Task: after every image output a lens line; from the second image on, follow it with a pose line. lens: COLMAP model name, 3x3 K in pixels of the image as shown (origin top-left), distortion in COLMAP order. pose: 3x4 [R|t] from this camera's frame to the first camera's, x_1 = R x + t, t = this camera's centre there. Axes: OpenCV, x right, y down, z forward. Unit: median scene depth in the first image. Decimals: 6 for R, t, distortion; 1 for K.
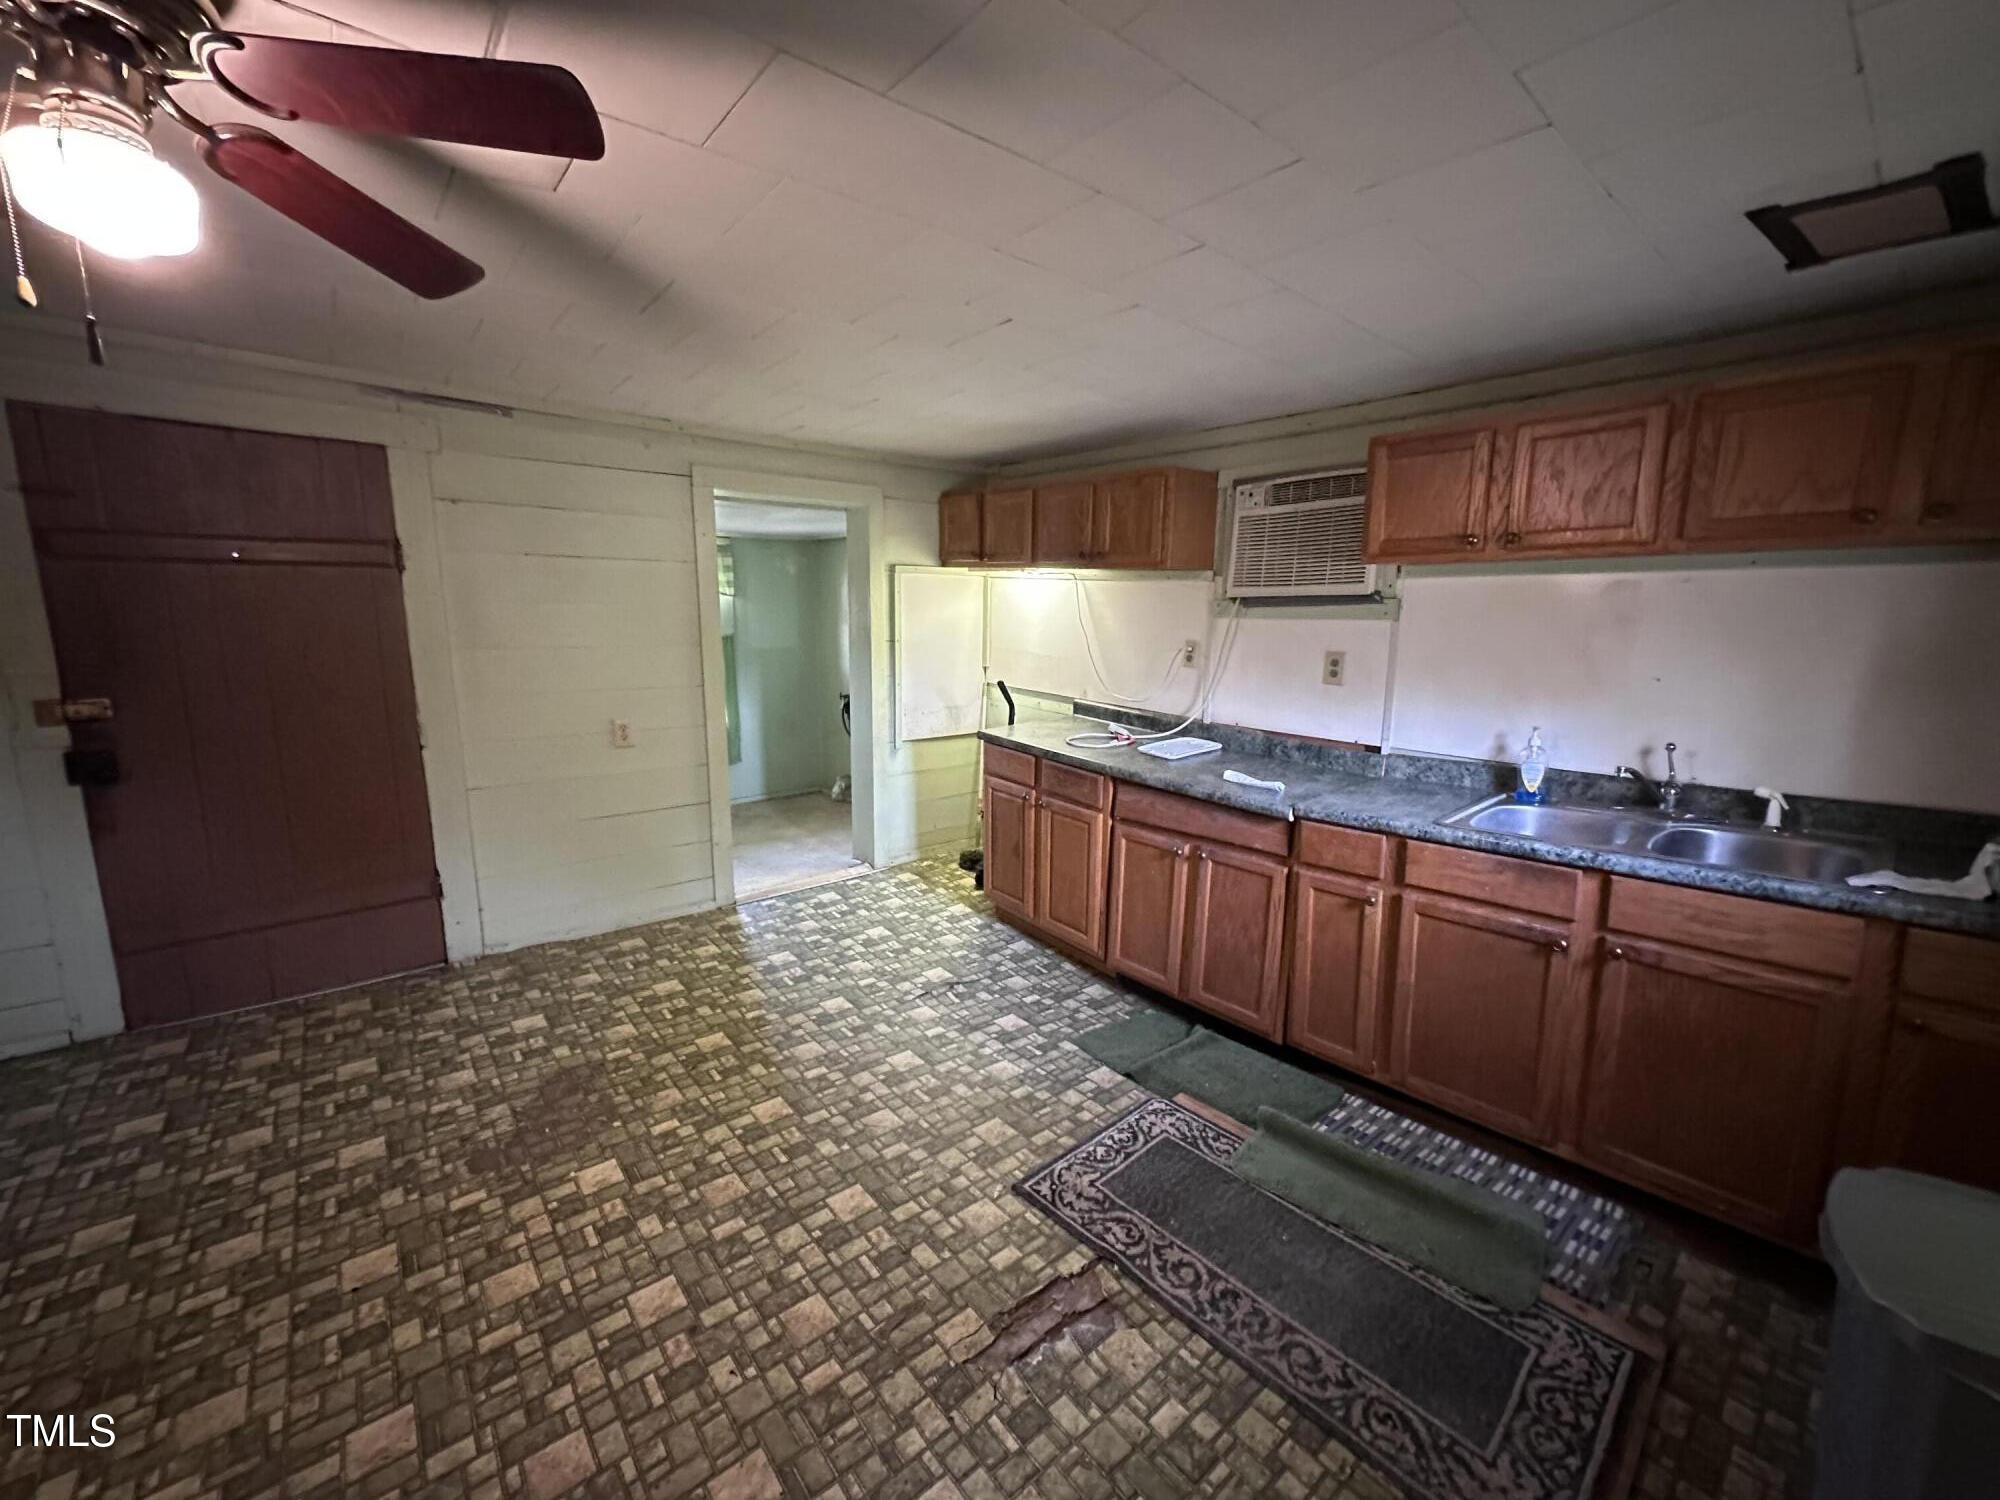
lens RADIAL K [[800.4, 0, 1000.0], [0, 800.4, 750.0], [0, 0, 1]] dist [0.015818, 0.000209]
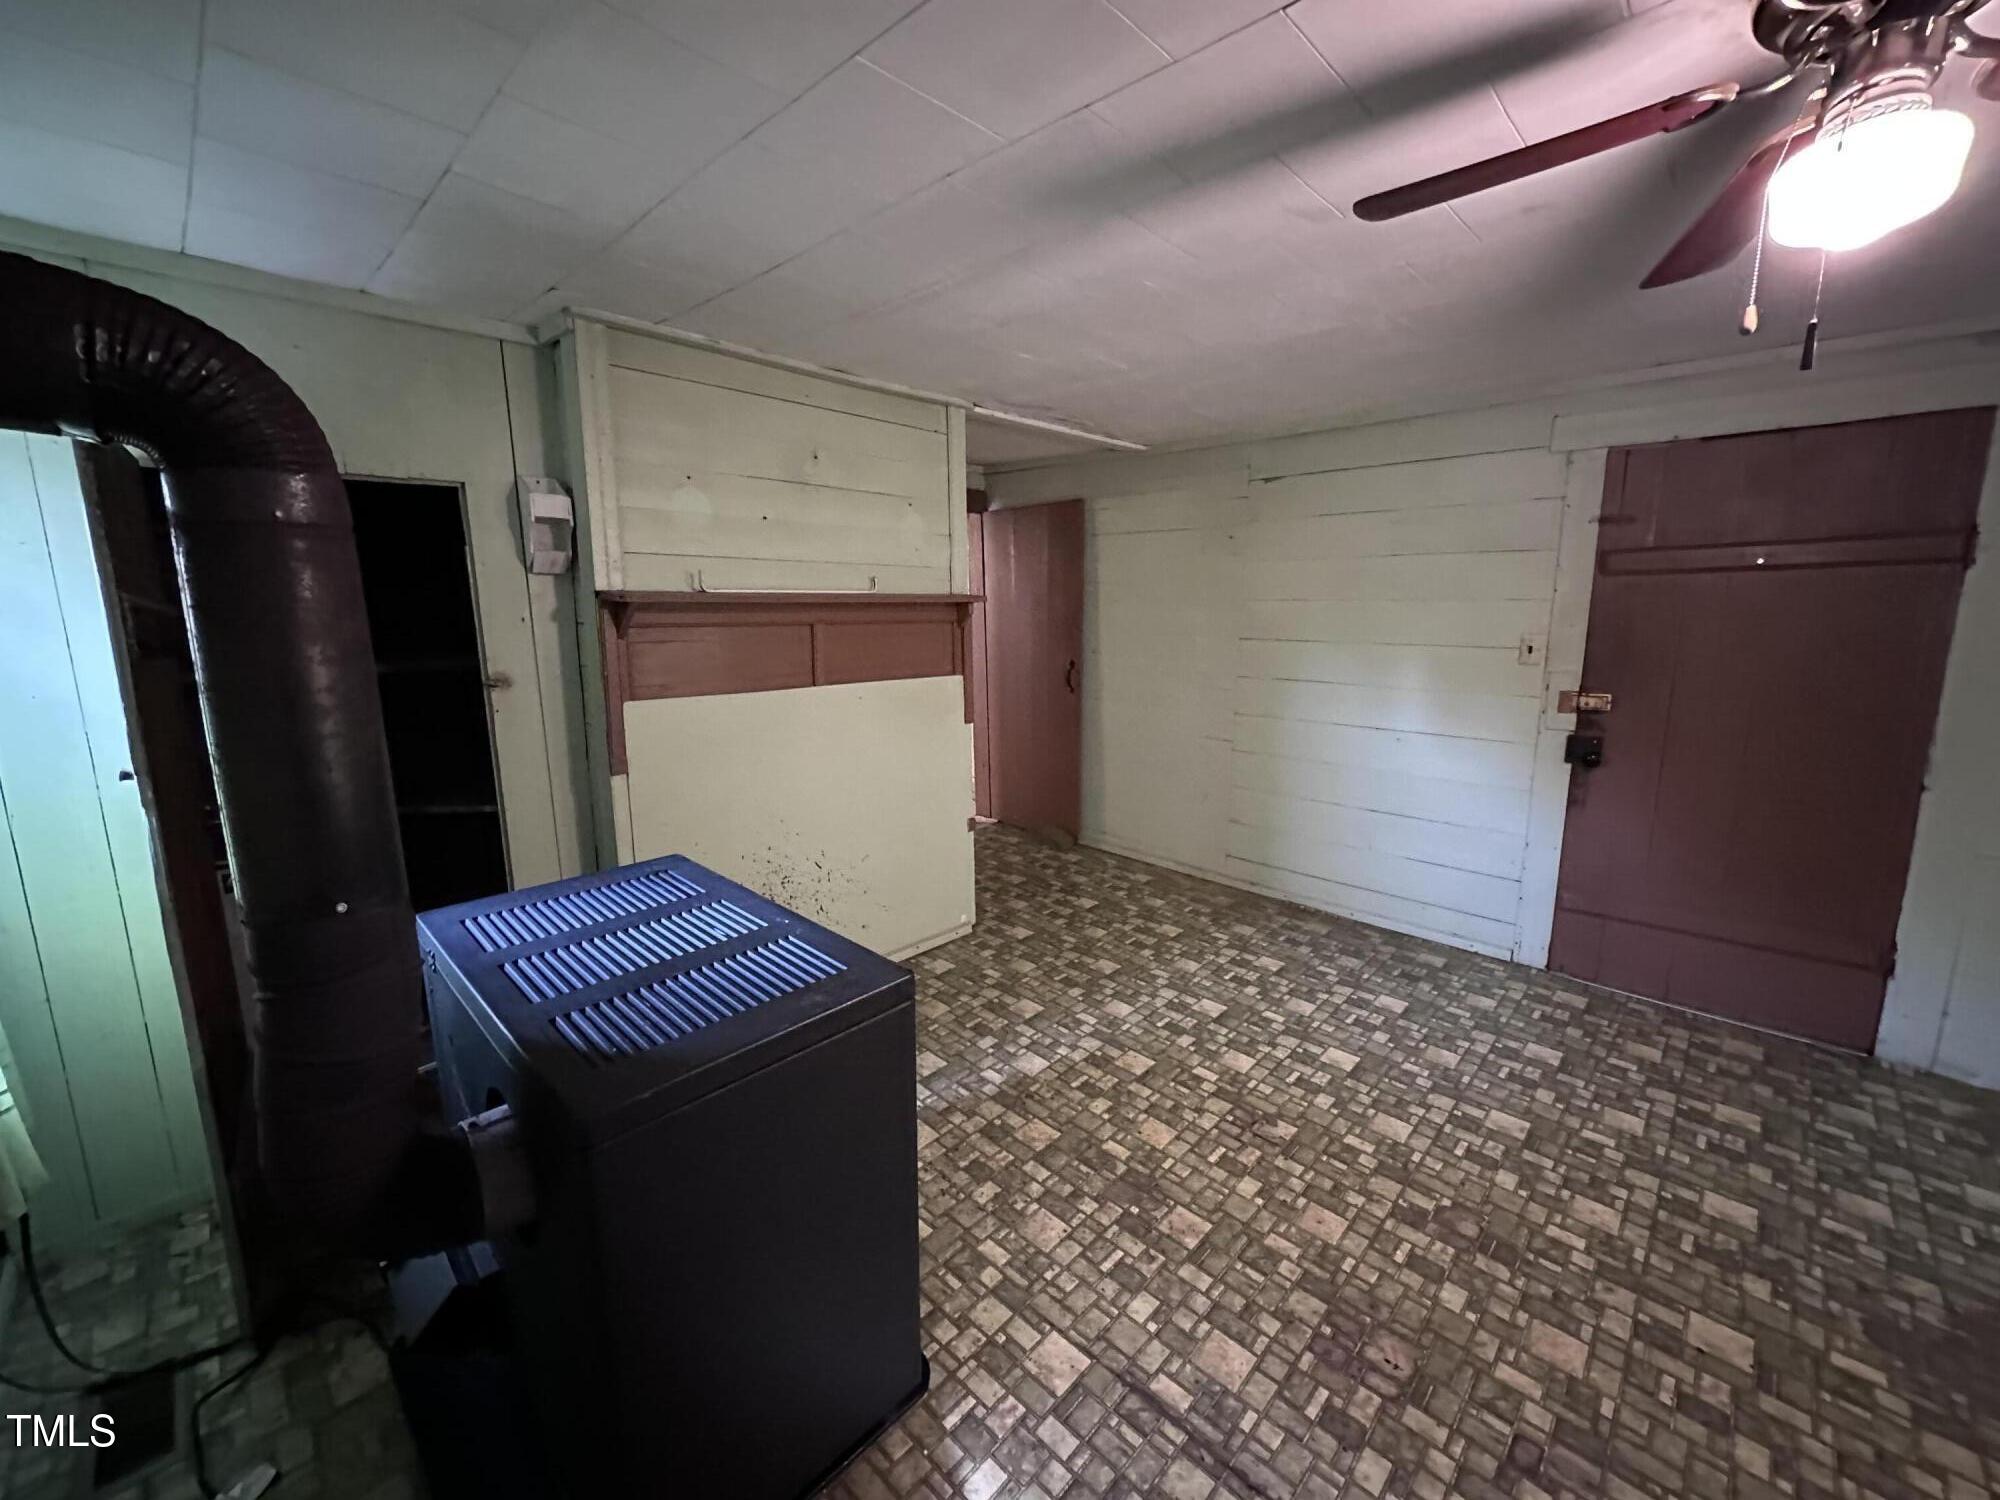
lens RADIAL K [[808.0, 0, 995.3], [0, 808.0, 647.1], [0, 0, 1]] dist [-0.019185, 0.000785]
pose [[0.096995, 0.026159, -0.994941, 0.595763], [-0.166307, 0.986026, 0.009712, -0.063779], [0.981292, 0.164523, 0.099990, 0.492200]]
